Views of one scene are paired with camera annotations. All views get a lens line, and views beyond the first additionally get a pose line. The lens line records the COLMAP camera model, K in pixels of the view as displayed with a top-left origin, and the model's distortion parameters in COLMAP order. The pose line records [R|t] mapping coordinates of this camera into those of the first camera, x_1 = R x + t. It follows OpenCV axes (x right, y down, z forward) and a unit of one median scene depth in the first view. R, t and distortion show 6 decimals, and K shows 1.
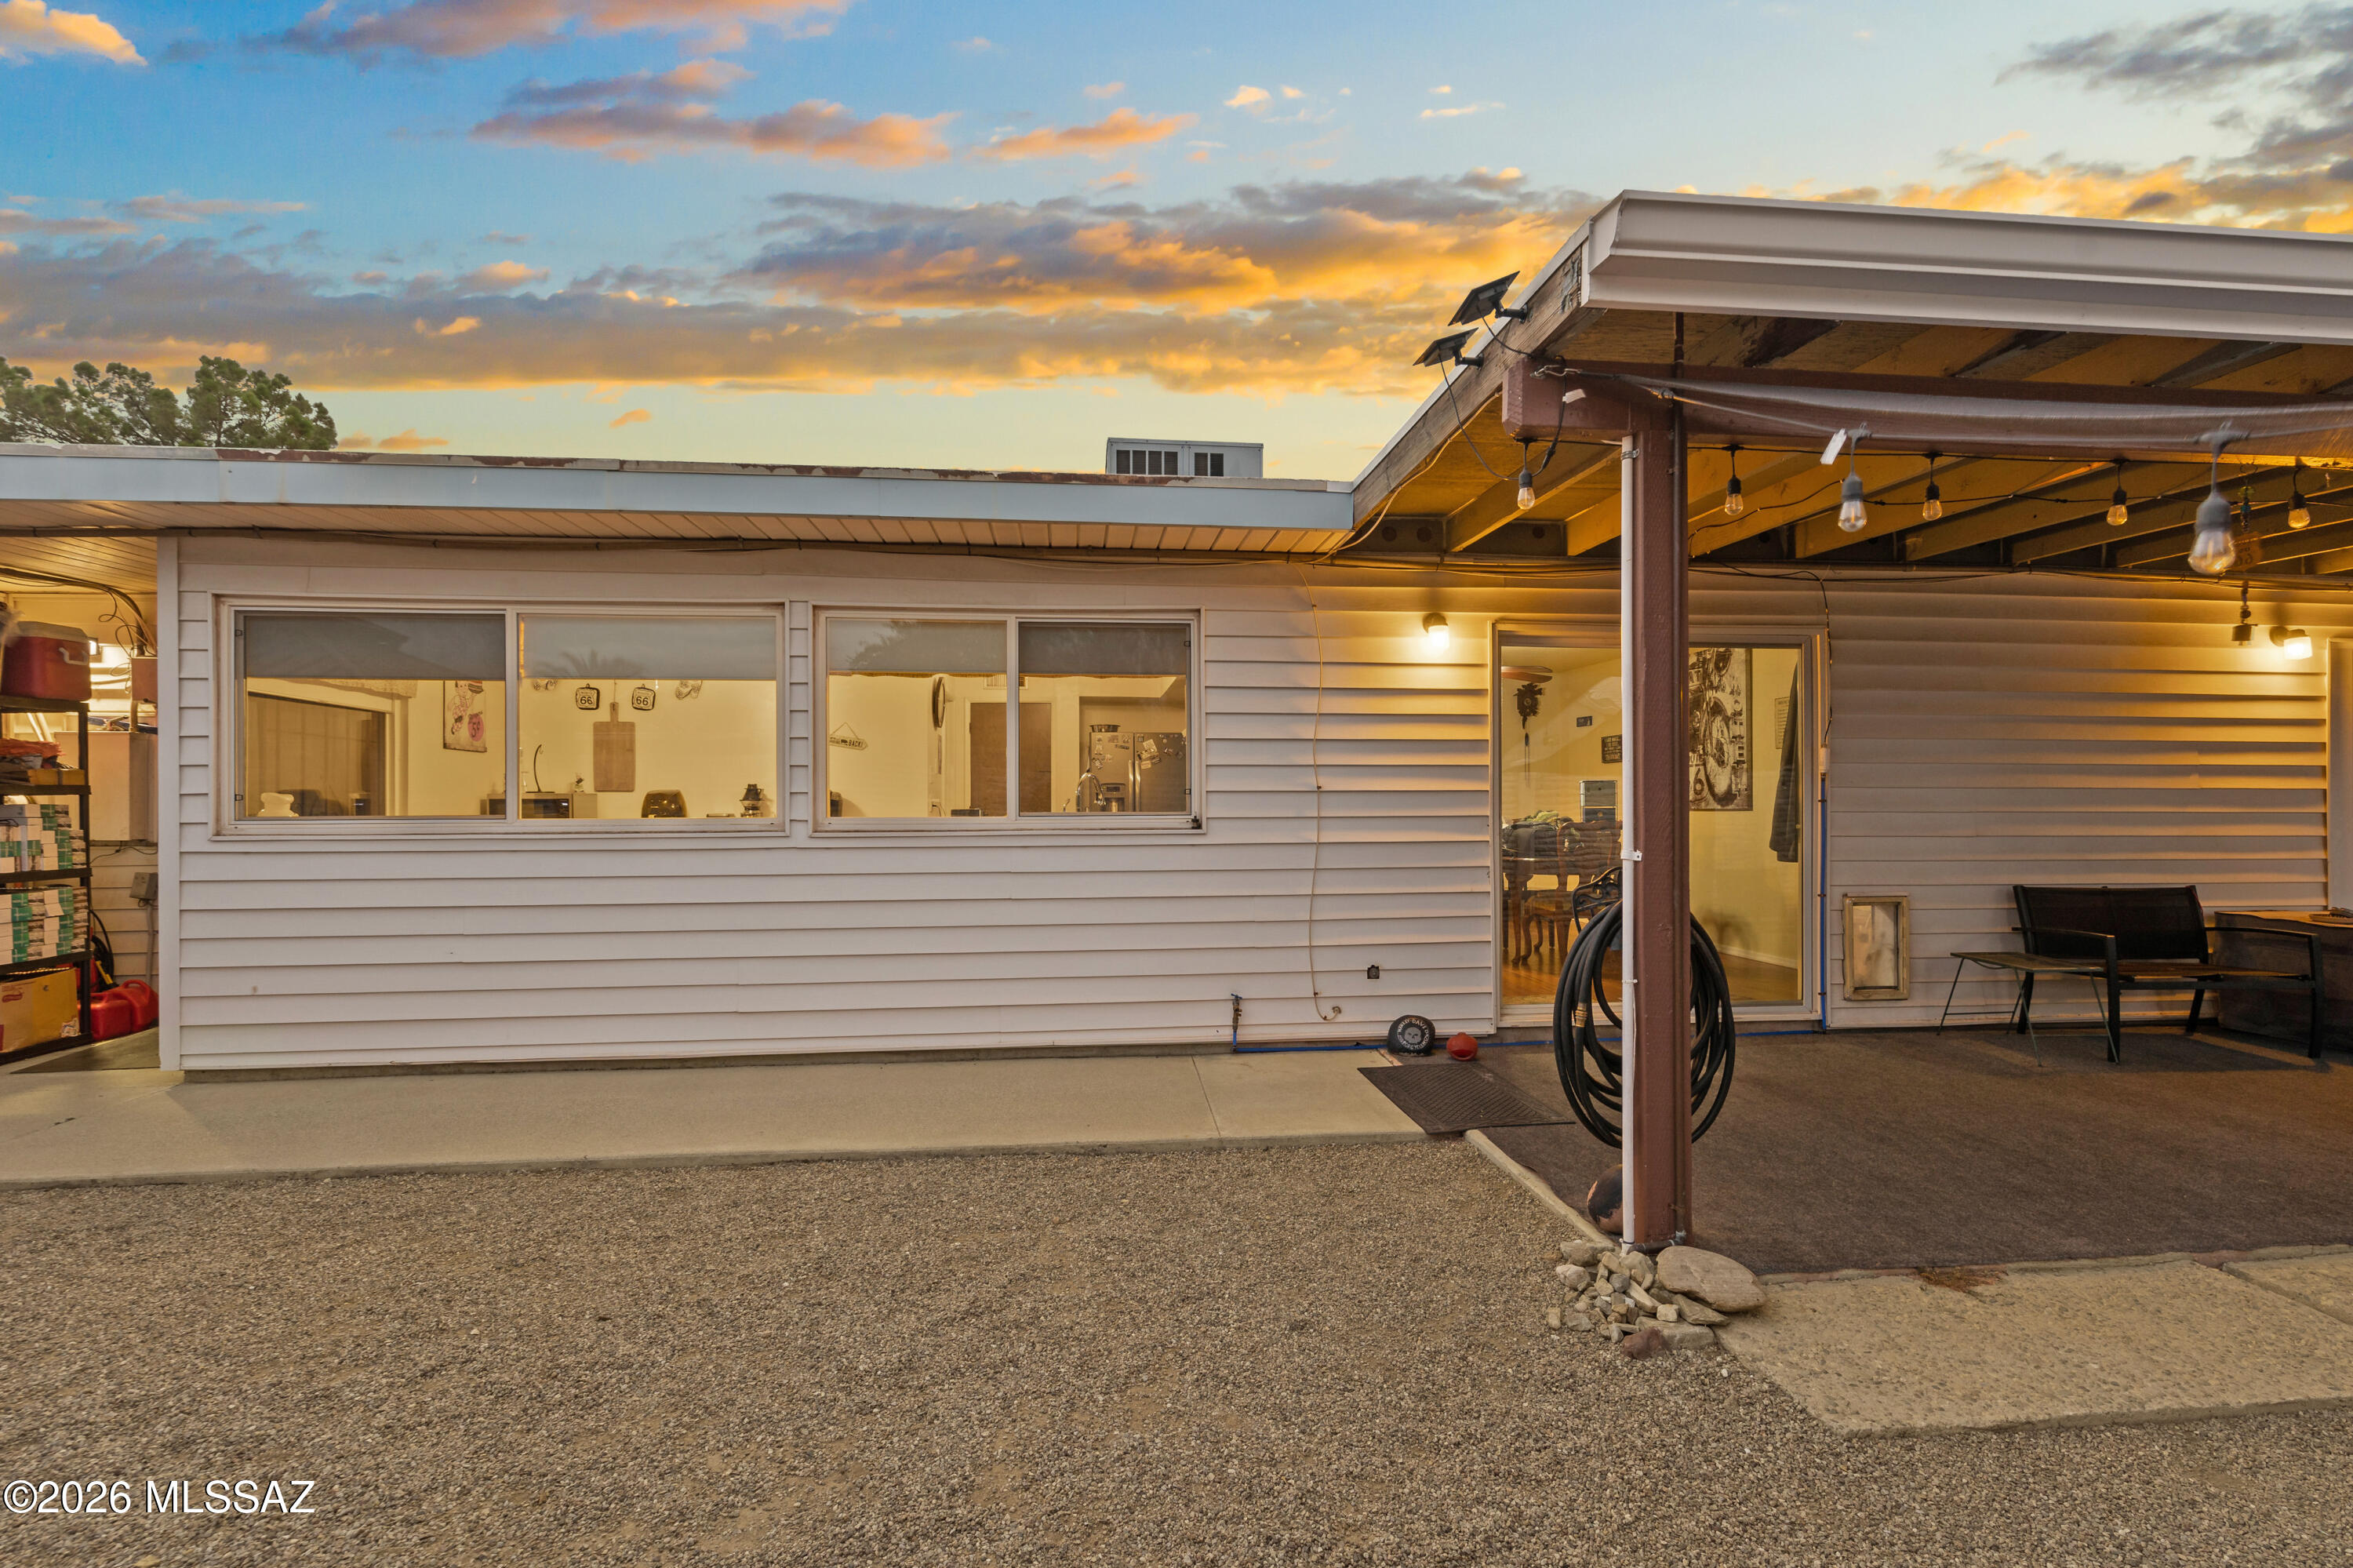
lens RADIAL K [[1044.2, 0, 1171.8], [0, 1044.2, 788.2], [0, 0, 1]] dist [0.000125, 0.000022]
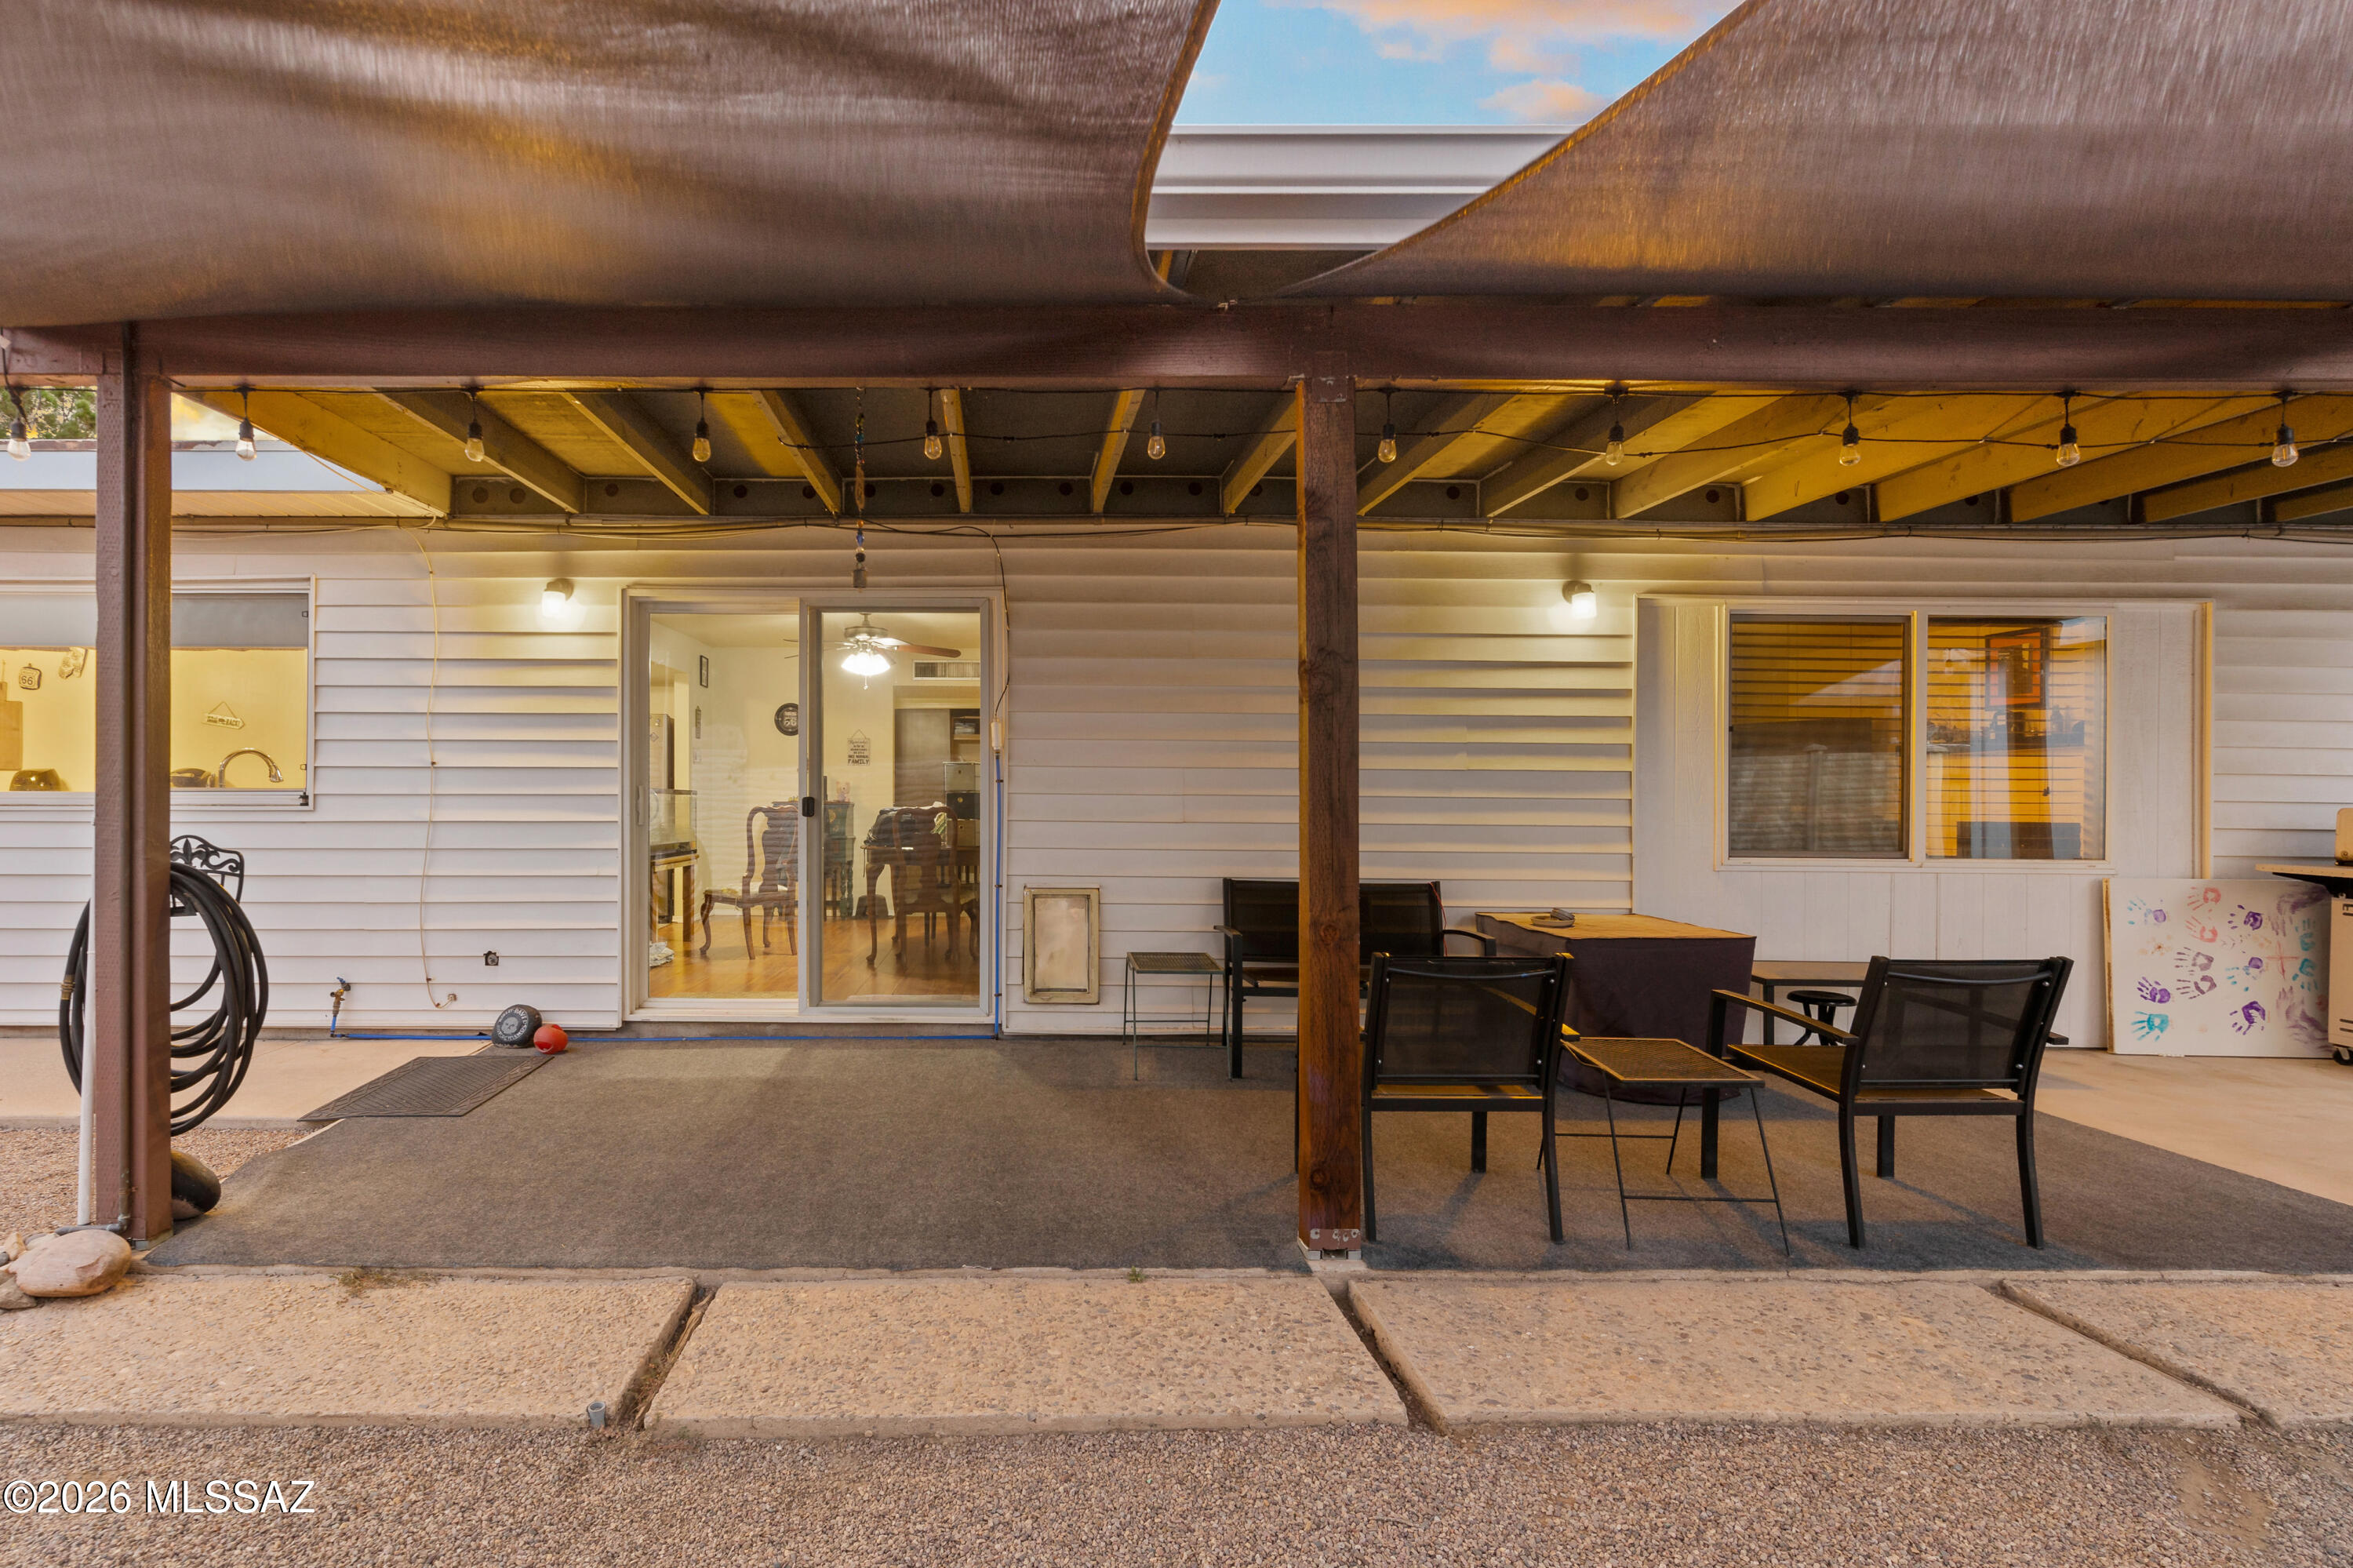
lens RADIAL K [[1147.1, 0, 1297.6], [0, 1147.1, 782.6], [0, 0, 1]] dist [0.000336, -0.000079]
pose [[0.994074, 0.004950, -0.108588, 0.988171], [-0.005219, 0.999984, -0.002191, 0.014534], [0.108576, 0.002745, 0.994084, 0.042454]]
